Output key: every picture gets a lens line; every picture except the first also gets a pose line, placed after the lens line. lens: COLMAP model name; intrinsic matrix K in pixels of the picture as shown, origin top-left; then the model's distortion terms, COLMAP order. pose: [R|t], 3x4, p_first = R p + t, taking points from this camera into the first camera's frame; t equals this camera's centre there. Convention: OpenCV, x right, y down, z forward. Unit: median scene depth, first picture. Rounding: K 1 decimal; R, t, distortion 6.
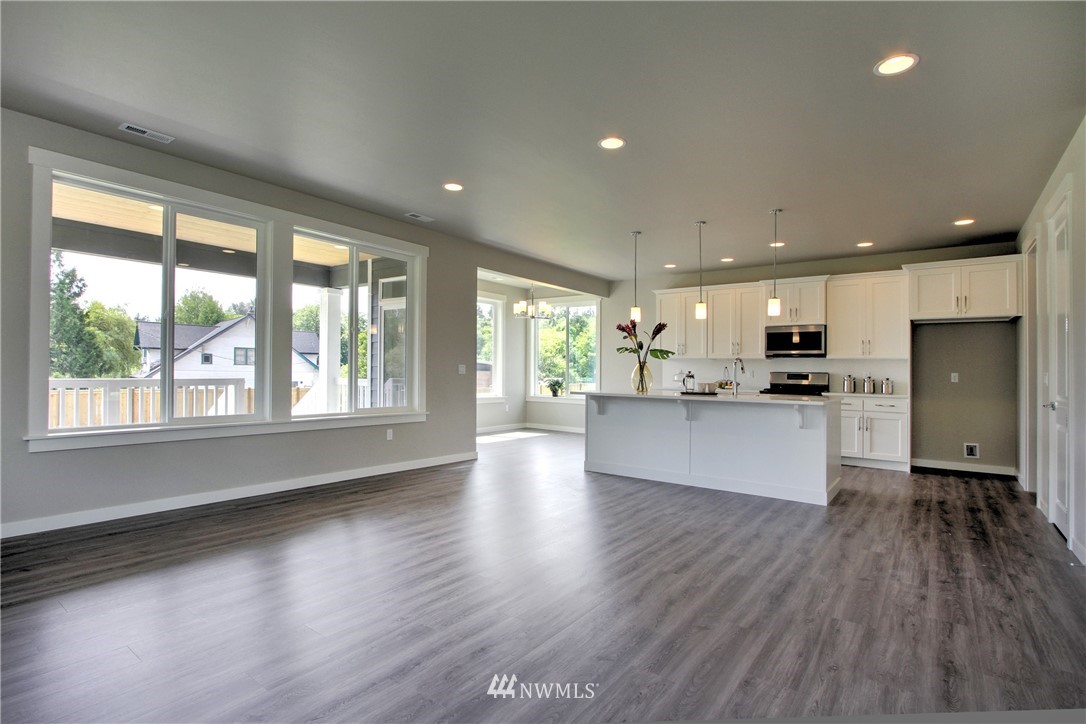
lens RADIAL K [[534.6, 0, 515.9], [0, 534.6, 361.5], [0, 0, 1]] dist [-0.014601, 0.000123]
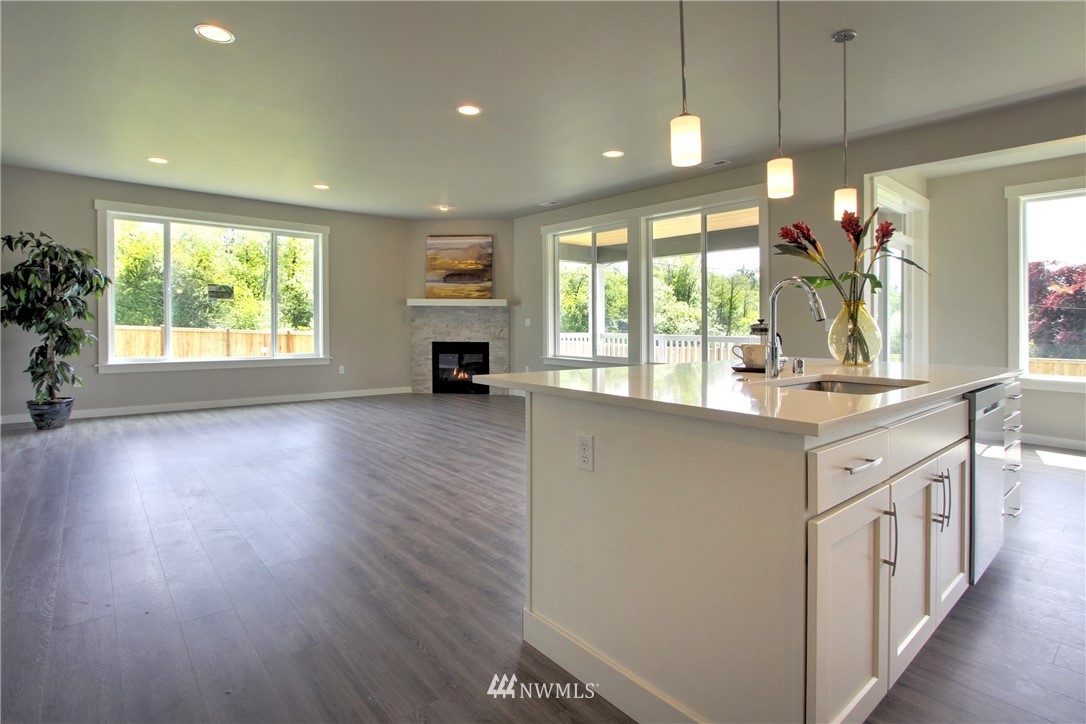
lens RADIAL K [[525.5, 0, 544.8], [0, 525.5, 330.6], [0, 0, 1]] dist [-0.014548, 0.000093]
pose [[-0.179249, -0.006485, -0.983782, 0.655236], [0.001895, 0.999974, -0.006937, 0.025600], [0.983802, -0.003108, -0.179232, 0.730348]]
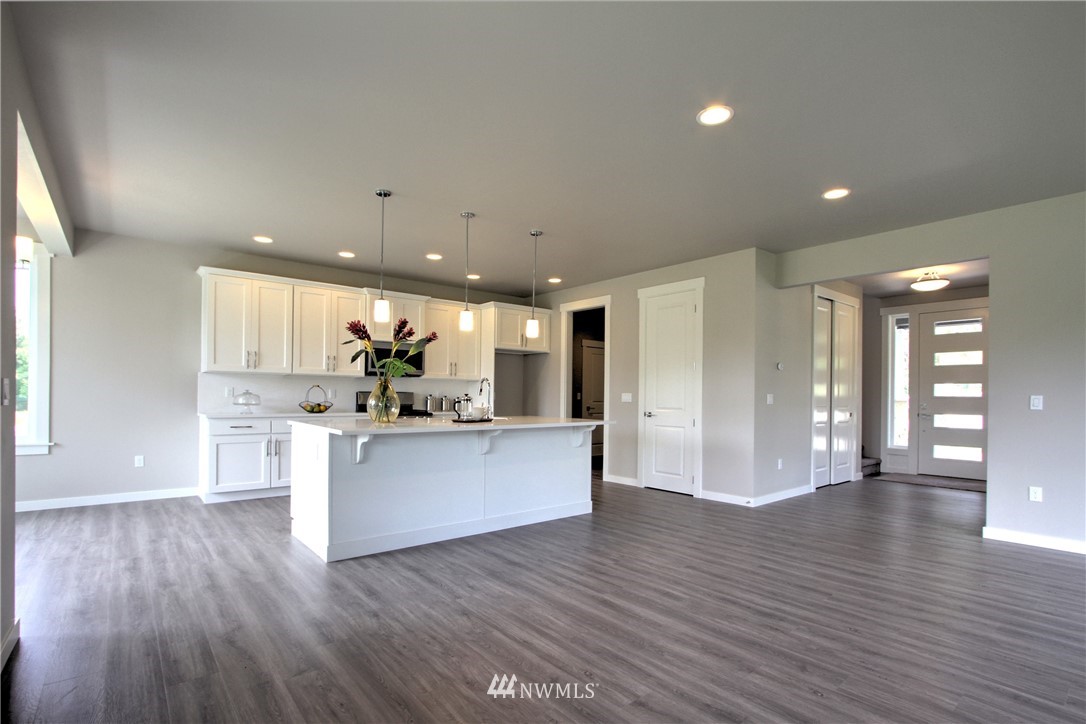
lens RADIAL K [[518.2, 0, 543.9], [0, 518.2, 391.8], [0, 0, 1]] dist [-0.008524, 0.000294]
pose [[0.185648, -0.007865, 0.982585, -0.343537], [-0.024792, 0.999612, 0.012685, 0.001658], [-0.982304, -0.026715, 0.185381, 0.597148]]
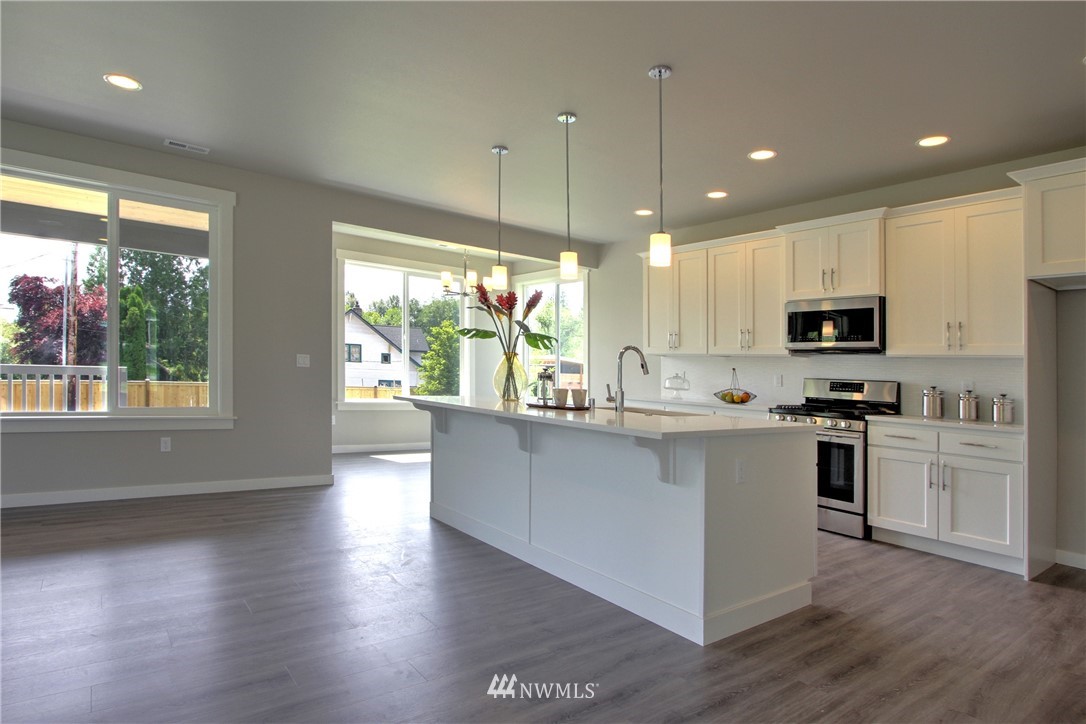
lens RADIAL K [[594.1, 0, 507.6], [0, 594.1, 359.6], [0, 0, 1]] dist [-0.012267, -0.000215]
pose [[0.963278, 0.019848, -0.267770, 0.371253], [-0.021868, 0.999750, -0.004563, 0.010342], [0.267612, 0.010251, 0.963472, 0.286515]]
